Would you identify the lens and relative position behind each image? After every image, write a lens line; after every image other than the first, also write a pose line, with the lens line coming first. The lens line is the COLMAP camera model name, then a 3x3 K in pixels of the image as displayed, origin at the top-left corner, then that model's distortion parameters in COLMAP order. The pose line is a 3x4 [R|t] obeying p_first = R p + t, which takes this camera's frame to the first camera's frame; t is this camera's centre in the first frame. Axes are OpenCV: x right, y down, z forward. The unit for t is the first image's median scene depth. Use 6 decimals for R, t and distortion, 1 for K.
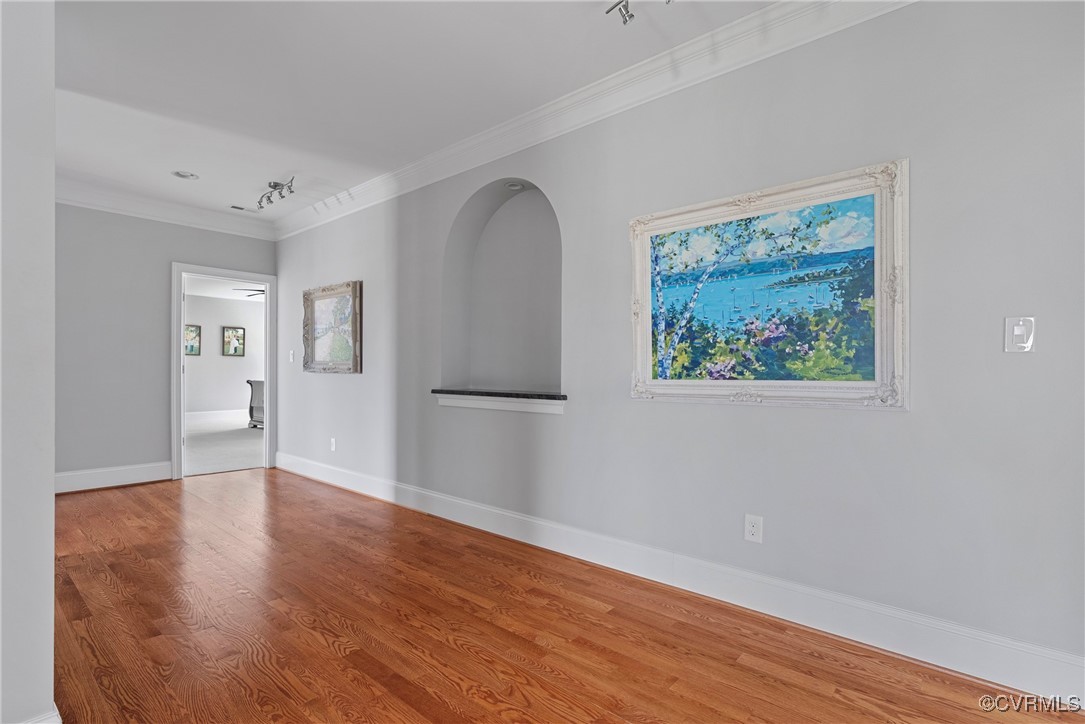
lens RADIAL K [[524.4, 0, 540.9], [0, 524.4, 370.1], [0, 0, 1]] dist [-0.004145, -0.000883]
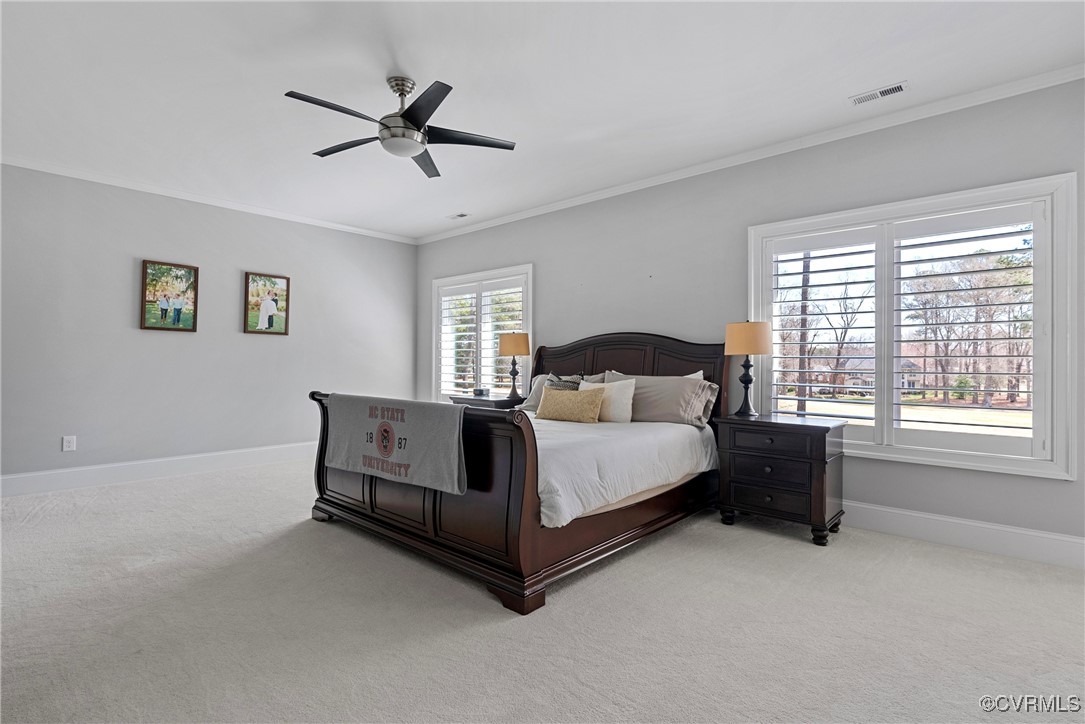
lens RADIAL K [[524.4, 0, 544.4], [0, 524.4, 355.3], [0, 0, 1]] dist [-0.004145, -0.000883]
pose [[0.999822, 0.000341, -0.018877, -0.326420], [-0.000577, 0.999921, -0.012529, -0.001503], [0.018871, 0.012538, 0.999743, 0.530225]]
